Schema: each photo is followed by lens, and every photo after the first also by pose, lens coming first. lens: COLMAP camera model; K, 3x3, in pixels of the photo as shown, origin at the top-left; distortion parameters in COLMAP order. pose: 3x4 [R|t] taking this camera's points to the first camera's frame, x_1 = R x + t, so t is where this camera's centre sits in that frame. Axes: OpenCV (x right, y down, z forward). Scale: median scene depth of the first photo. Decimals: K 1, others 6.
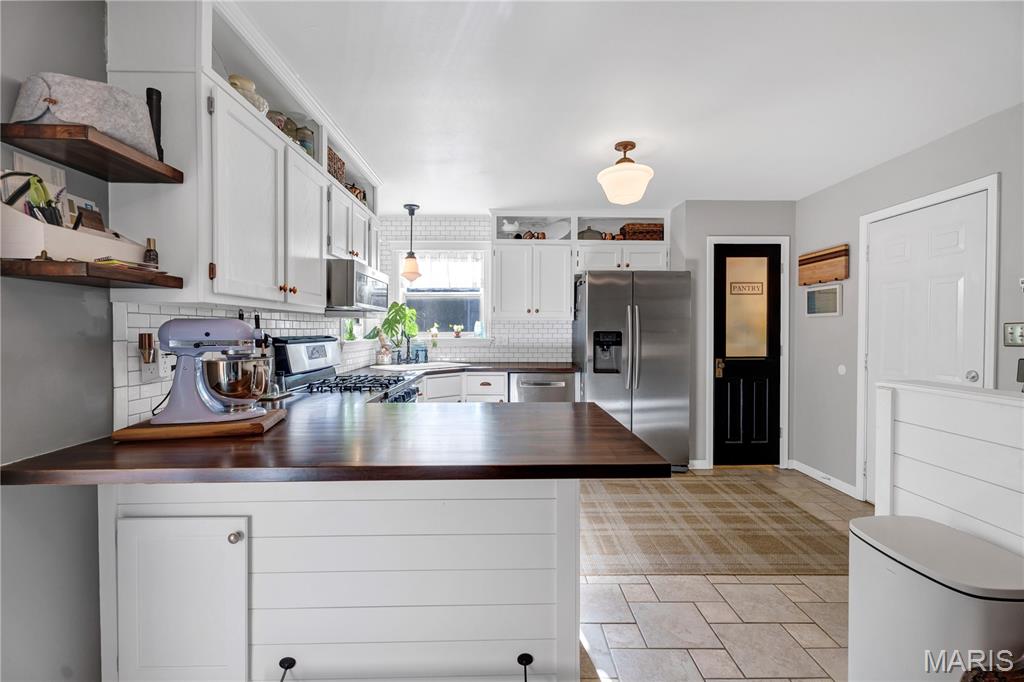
lens RADIAL K [[462.8, 0, 525.3], [0, 462.8, 338.2], [0, 0, 1]] dist [-0.000040, 0.000028]
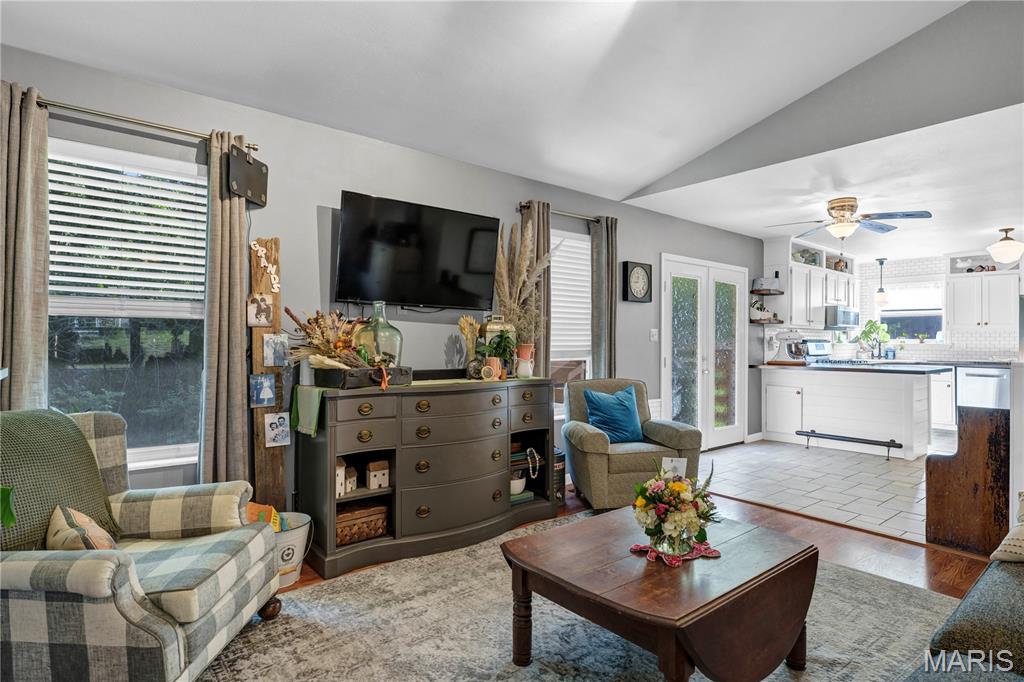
lens RADIAL K [[548.7, 0, 514.5], [0, 548.7, 331.6], [0, 0, 1]] dist [-0.003002, -0.000763]
pose [[0.607765, -0.009347, -0.794062, 0.472791], [-0.021294, 0.999379, -0.028062, 0.040541], [0.793831, 0.033964, 0.607189, -1.115212]]
